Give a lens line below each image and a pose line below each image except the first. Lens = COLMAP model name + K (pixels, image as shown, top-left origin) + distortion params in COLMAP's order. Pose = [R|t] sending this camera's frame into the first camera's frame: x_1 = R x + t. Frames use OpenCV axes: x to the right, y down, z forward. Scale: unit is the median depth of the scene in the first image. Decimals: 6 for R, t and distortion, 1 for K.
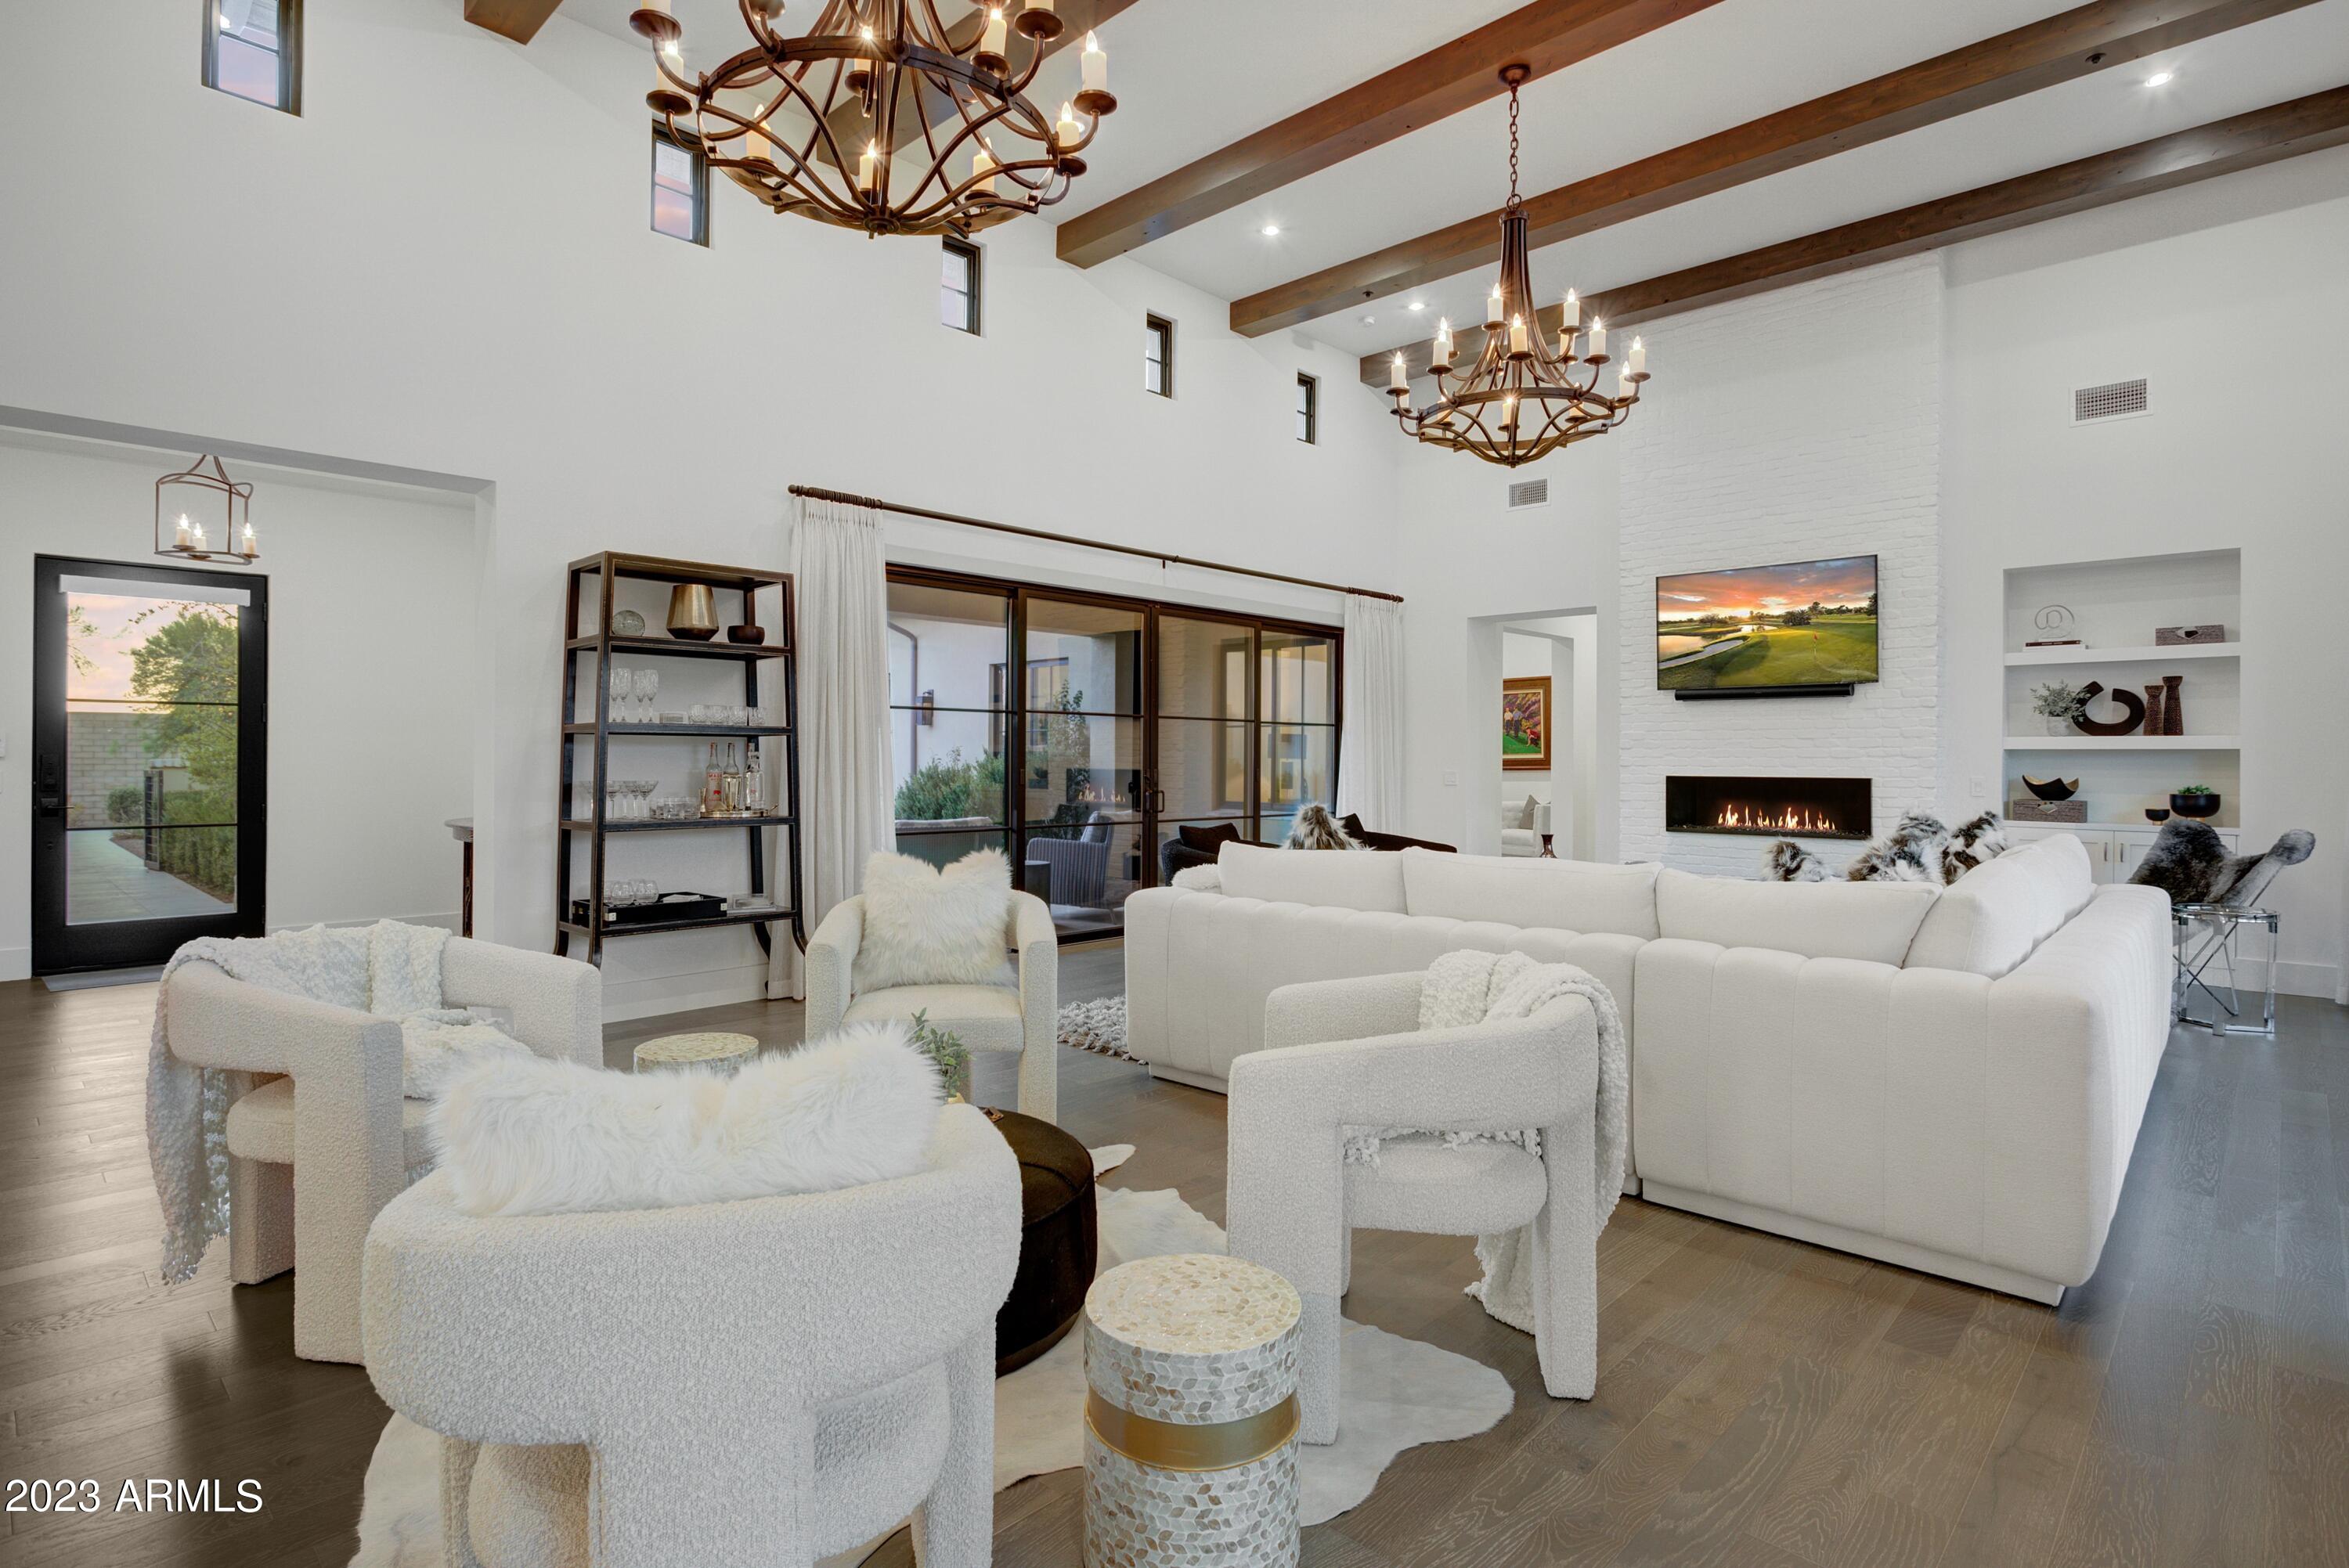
lens RADIAL K [[1177.0, 0, 1164.8], [0, 1177.0, 770.3], [0, 0, 1]] dist [0.001818, 0.002556]
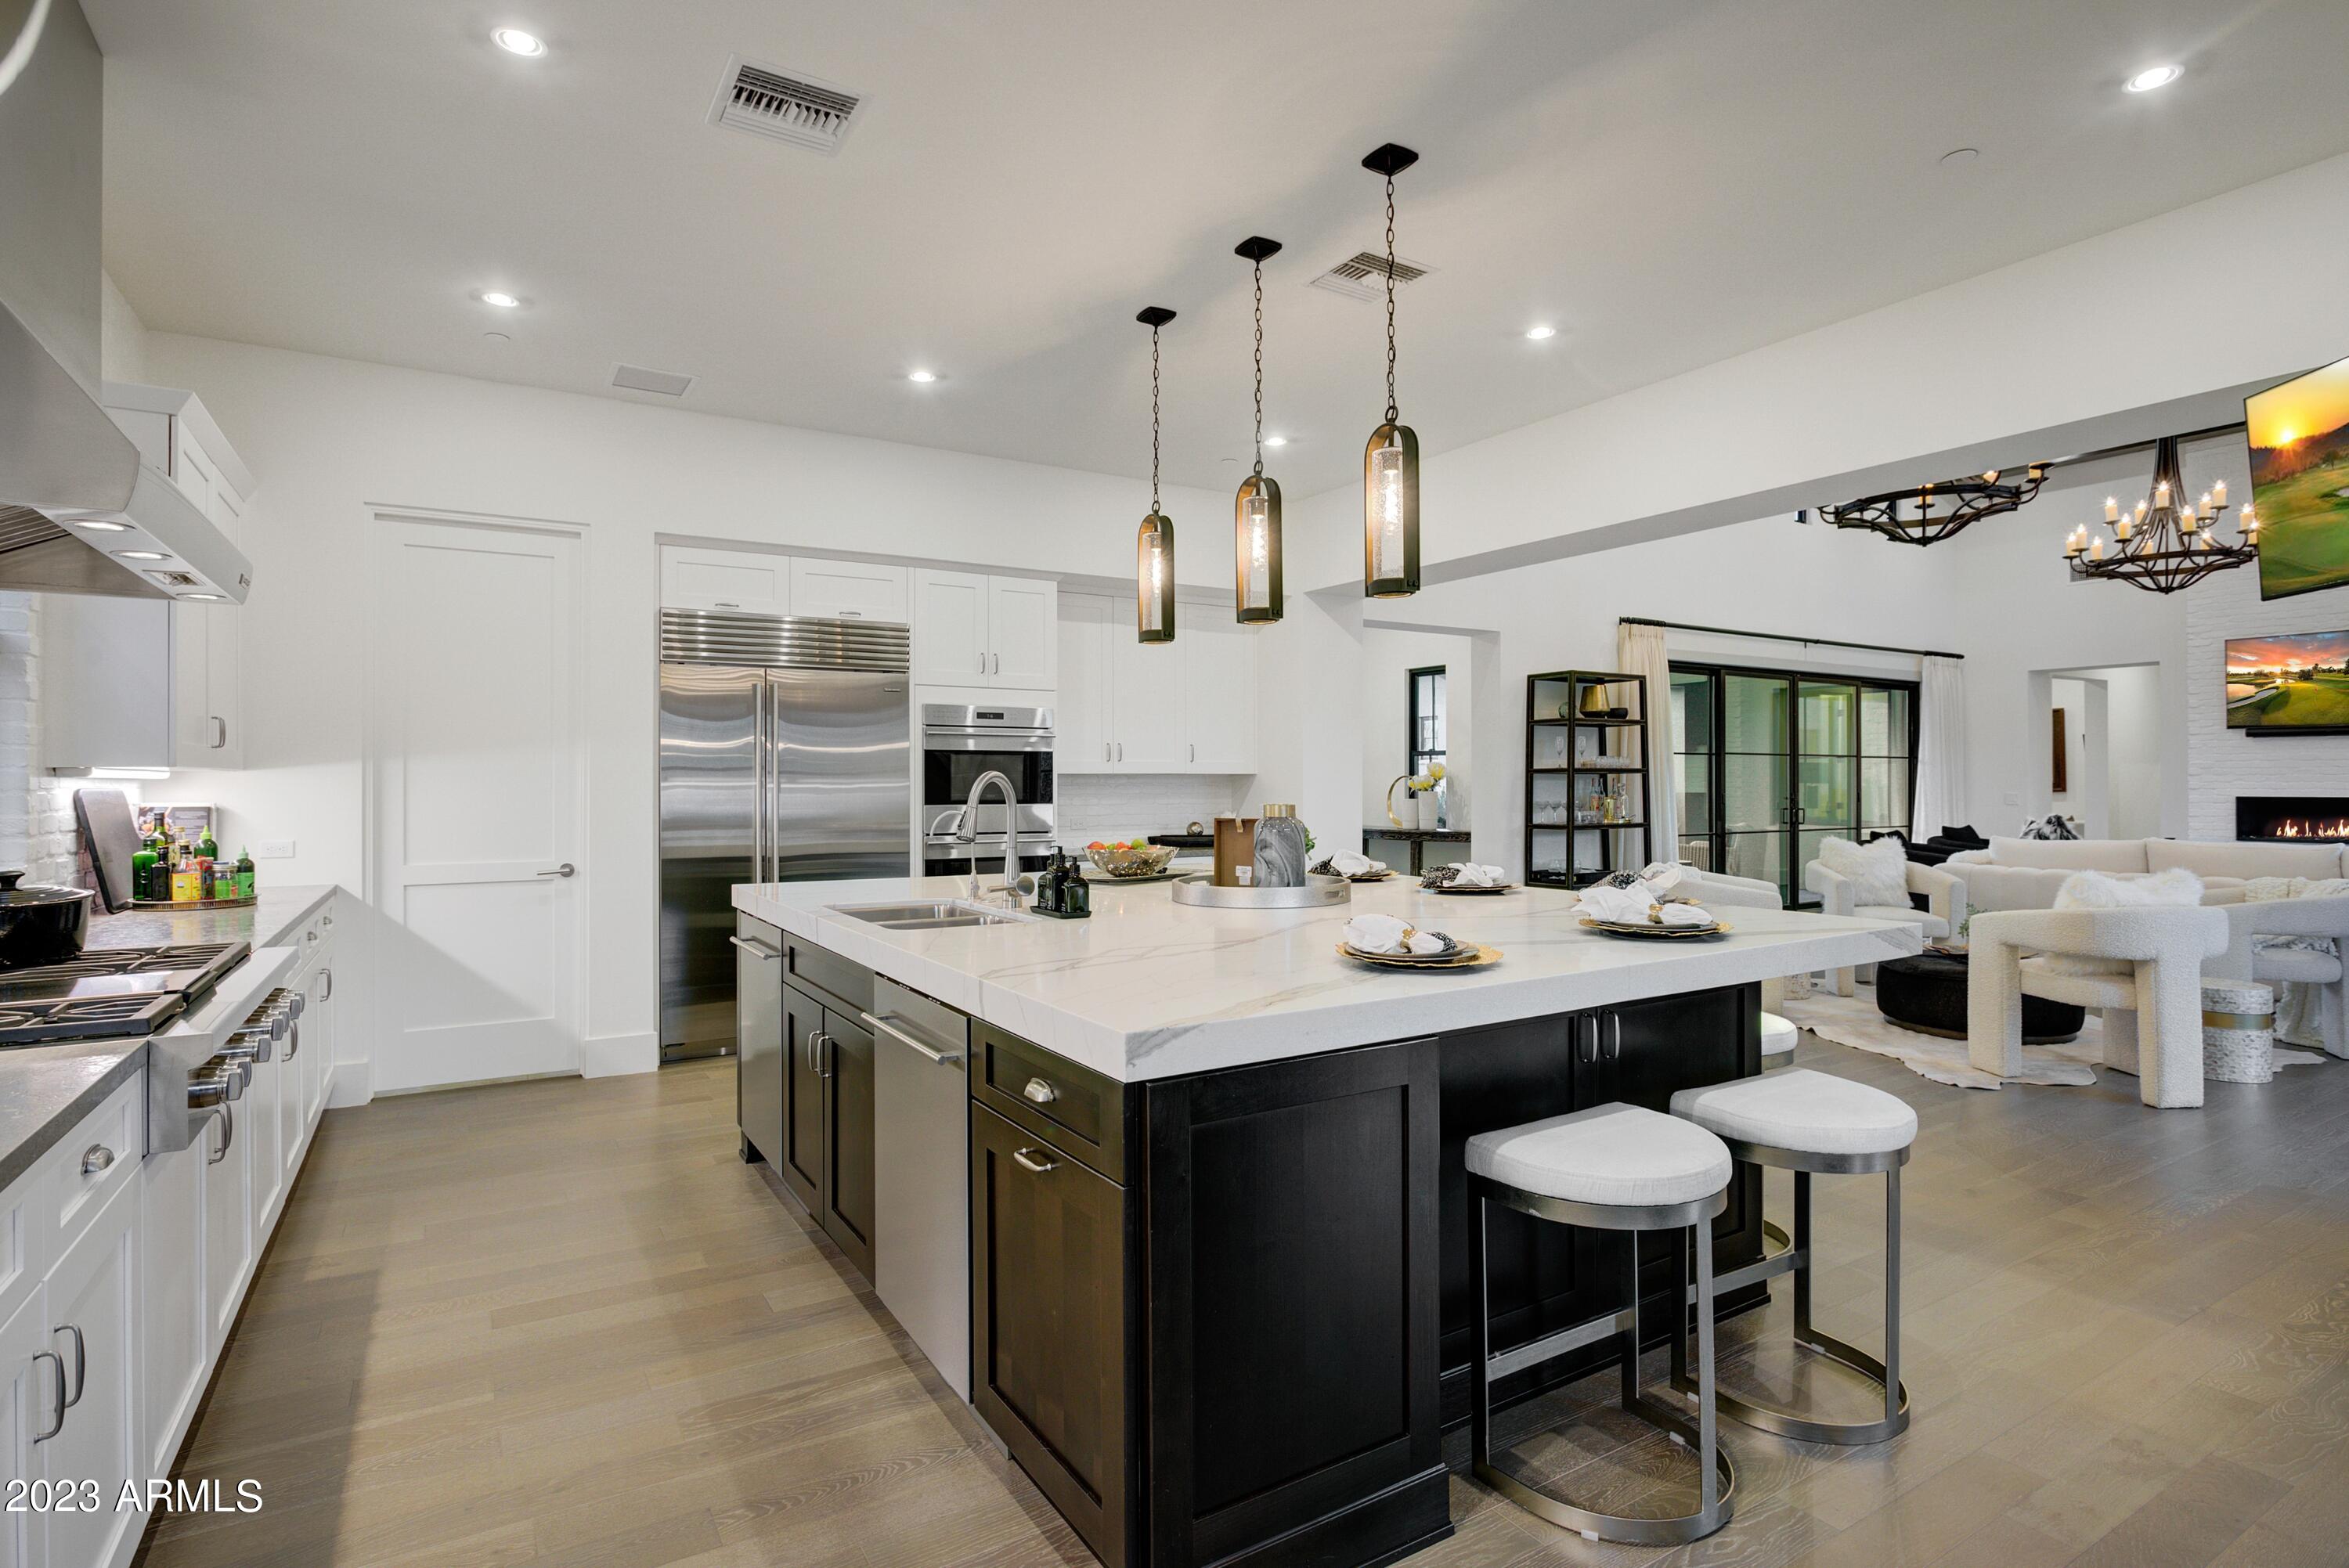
lens RADIAL K [[1177.0, 0, 1177.1], [0, 1177.0, 786.0], [0, 0, 1]] dist [0.001818, 0.002556]
pose [[0.972270, -0.005597, -0.233796, -0.440327], [0.004025, 0.999966, -0.007203, -0.001631], [0.233829, 0.006062, 0.972259, -0.582197]]
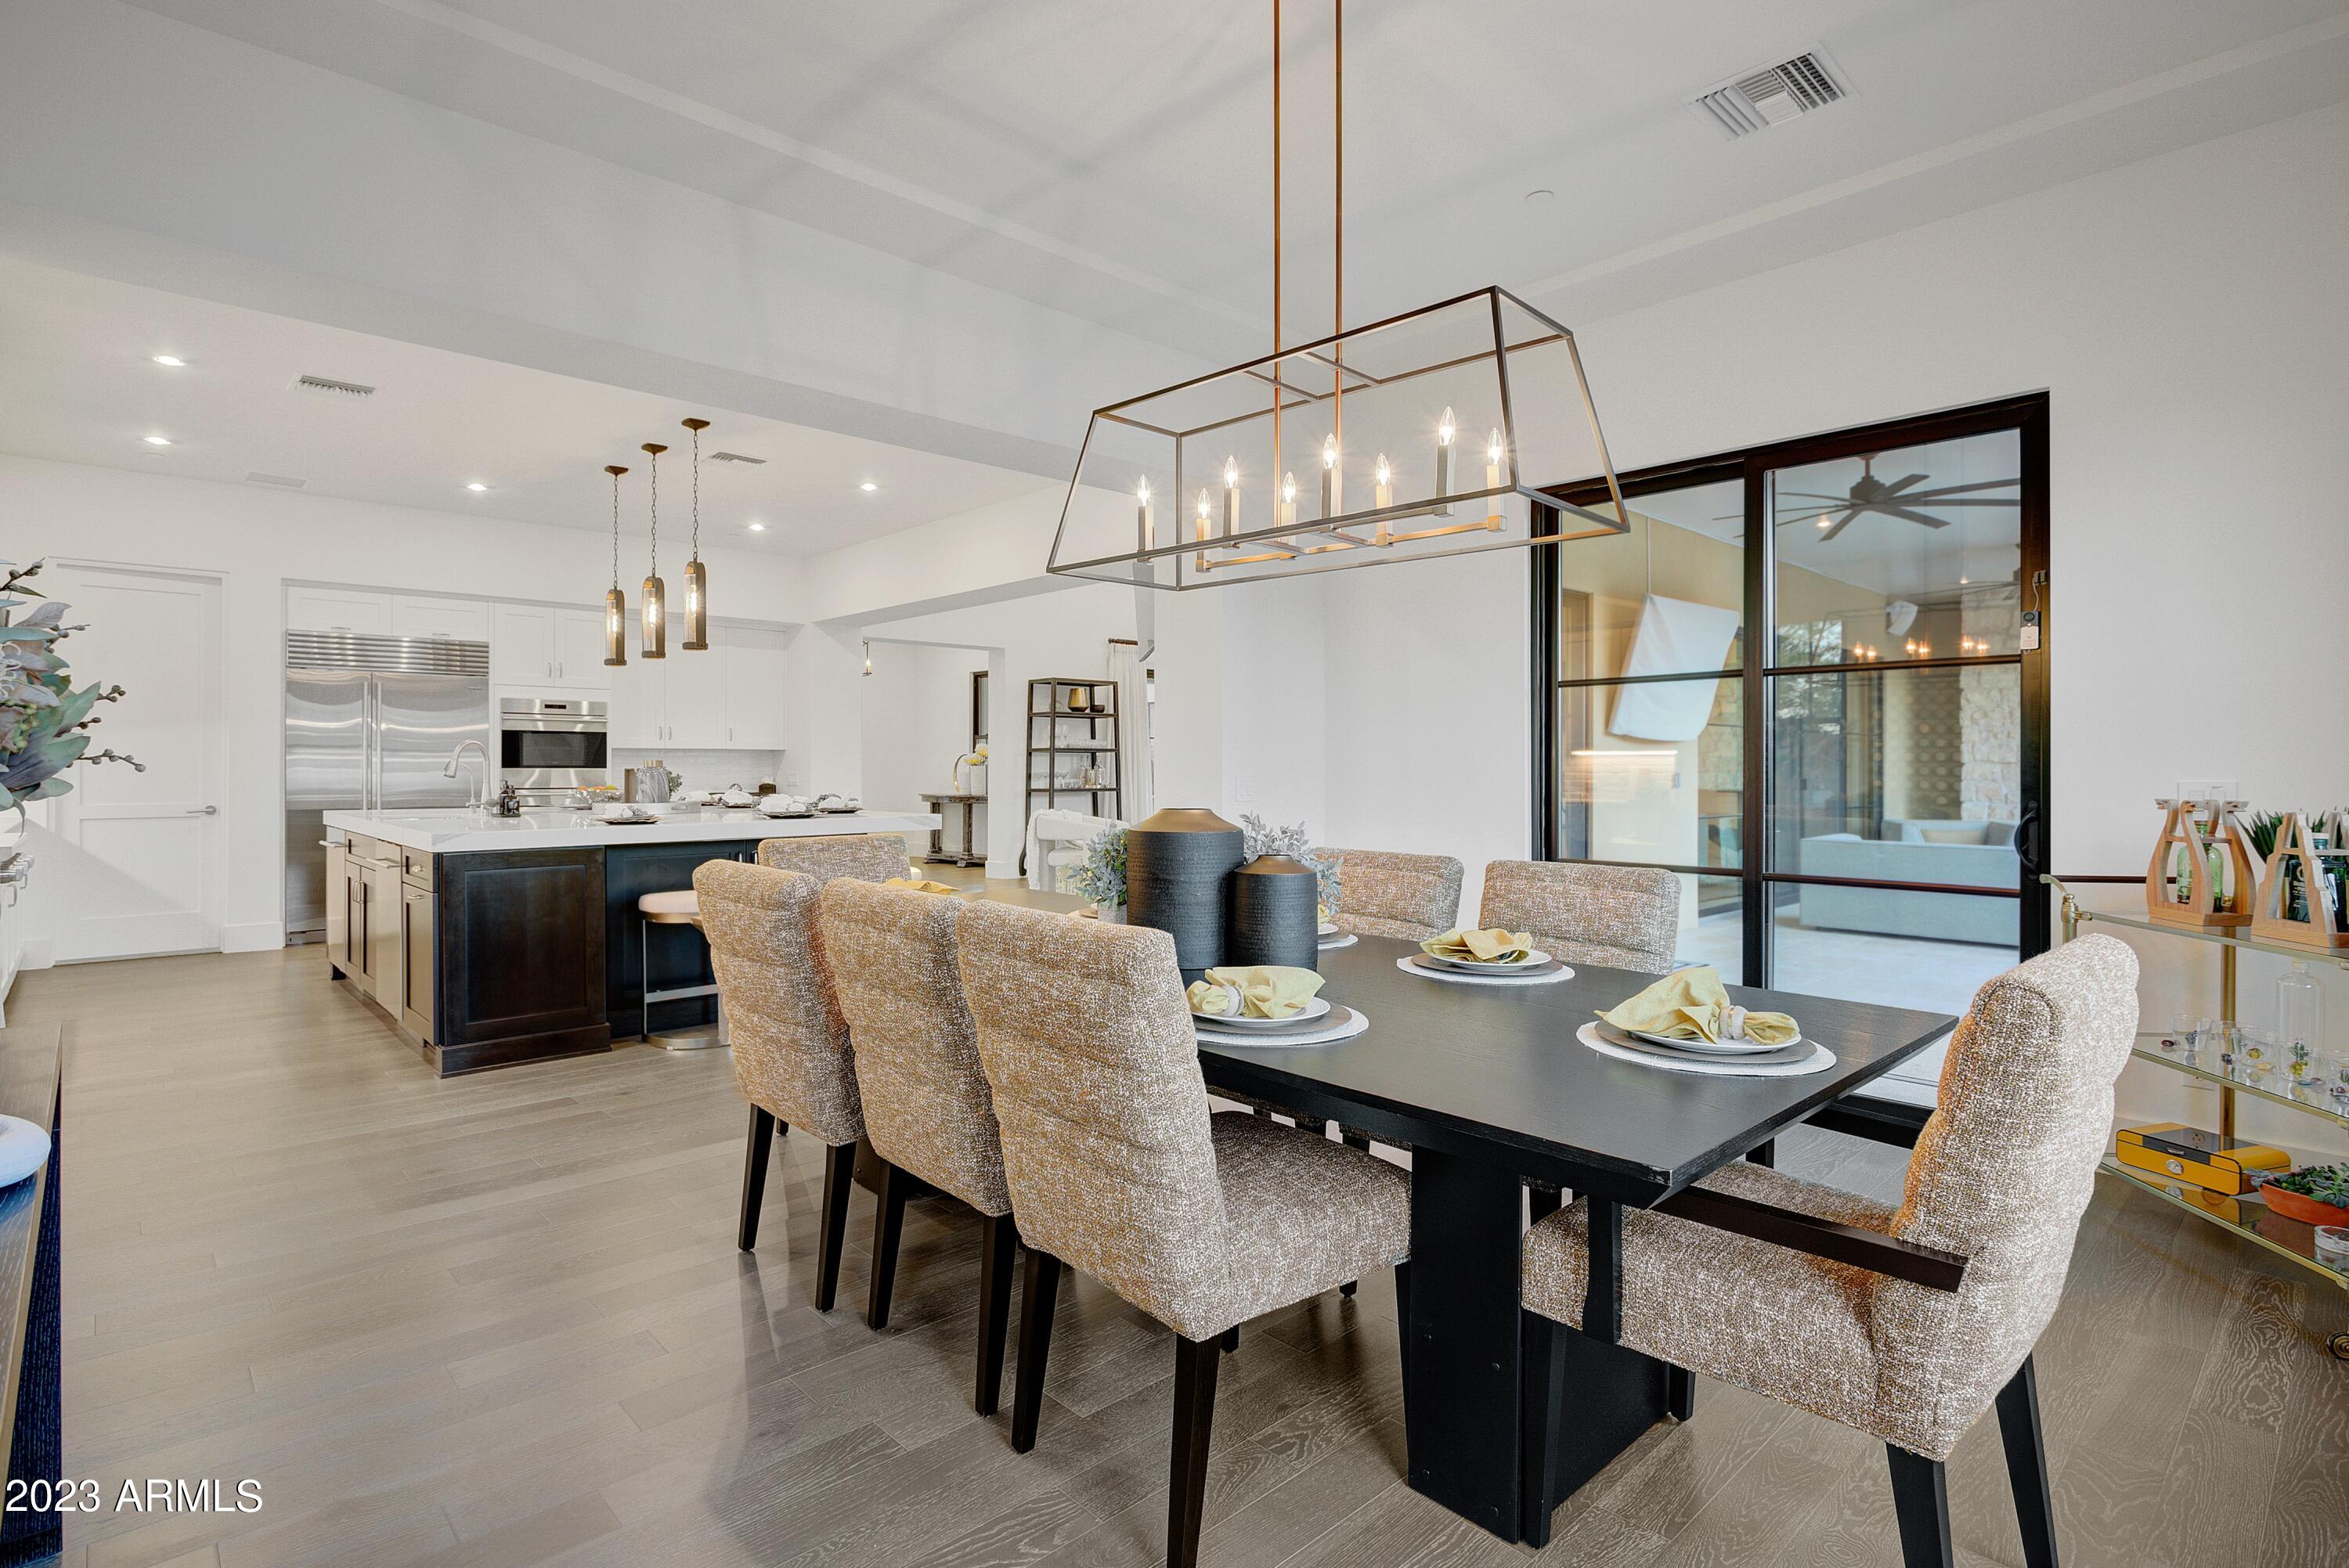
lens RADIAL K [[1177.0, 0, 1183.9], [0, 1177.0, 768.8], [0, 0, 1]] dist [0.001818, 0.002556]
pose [[0.999346, -0.004357, -0.035885, -0.083480], [0.004023, 0.999948, -0.009390, 0.019031], [0.035924, 0.009239, 0.999312, -0.970438]]
